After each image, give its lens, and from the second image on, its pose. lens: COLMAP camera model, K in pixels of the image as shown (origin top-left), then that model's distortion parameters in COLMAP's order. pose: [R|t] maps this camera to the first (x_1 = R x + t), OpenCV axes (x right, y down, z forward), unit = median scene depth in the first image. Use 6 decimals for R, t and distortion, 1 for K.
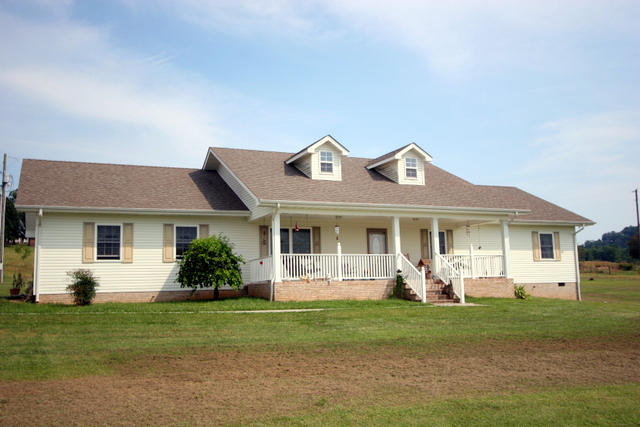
lens RADIAL K [[600.6, 0, 322.6], [0, 600.6, 209.2], [0, 0, 1]] dist [0.009675, 0.000000]
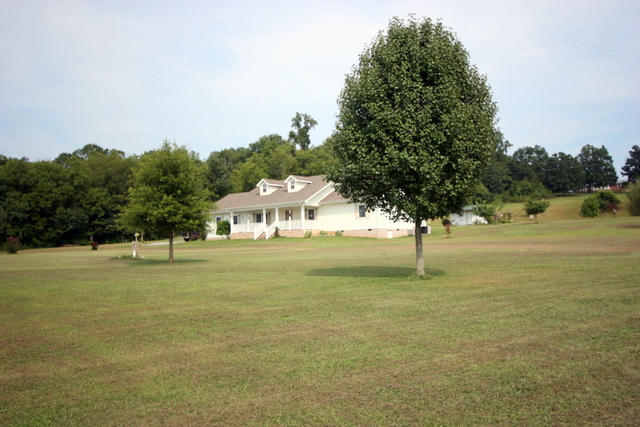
lens RADIAL K [[600.6, 0, 313.8], [0, 600.6, 212.7], [0, 0, 1]] dist [0.009675, 0.000000]
pose [[0.450901, -0.046254, -0.891375, 2.720220], [0.136061, 0.990547, 0.017427, 0.016223], [0.882143, -0.129139, 0.452932, -0.039526]]
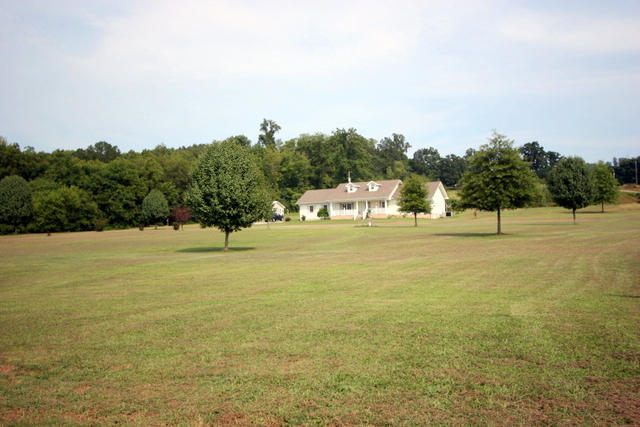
lens RADIAL K [[600.6, 0, 316.7], [0, 600.6, 212.2], [0, 0, 1]] dist [0.009675, 0.000000]
pose [[0.641073, -0.026689, -0.767016, 3.464410], [0.120221, 0.990550, 0.066014, -0.241402], [0.758005, -0.134531, 0.638224, -2.160101]]
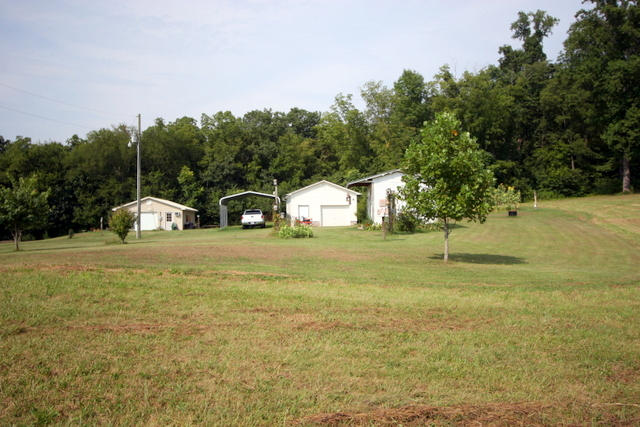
lens RADIAL K [[600.6, 0, 317.4], [0, 600.6, 215.6], [0, 0, 1]] dist [0.009675, 0.000000]
pose [[-0.388383, 0.014954, -0.921377, 0.650259], [0.145520, 0.988318, -0.045300, 0.386614], [0.909935, -0.151673, -0.386022, 3.646464]]
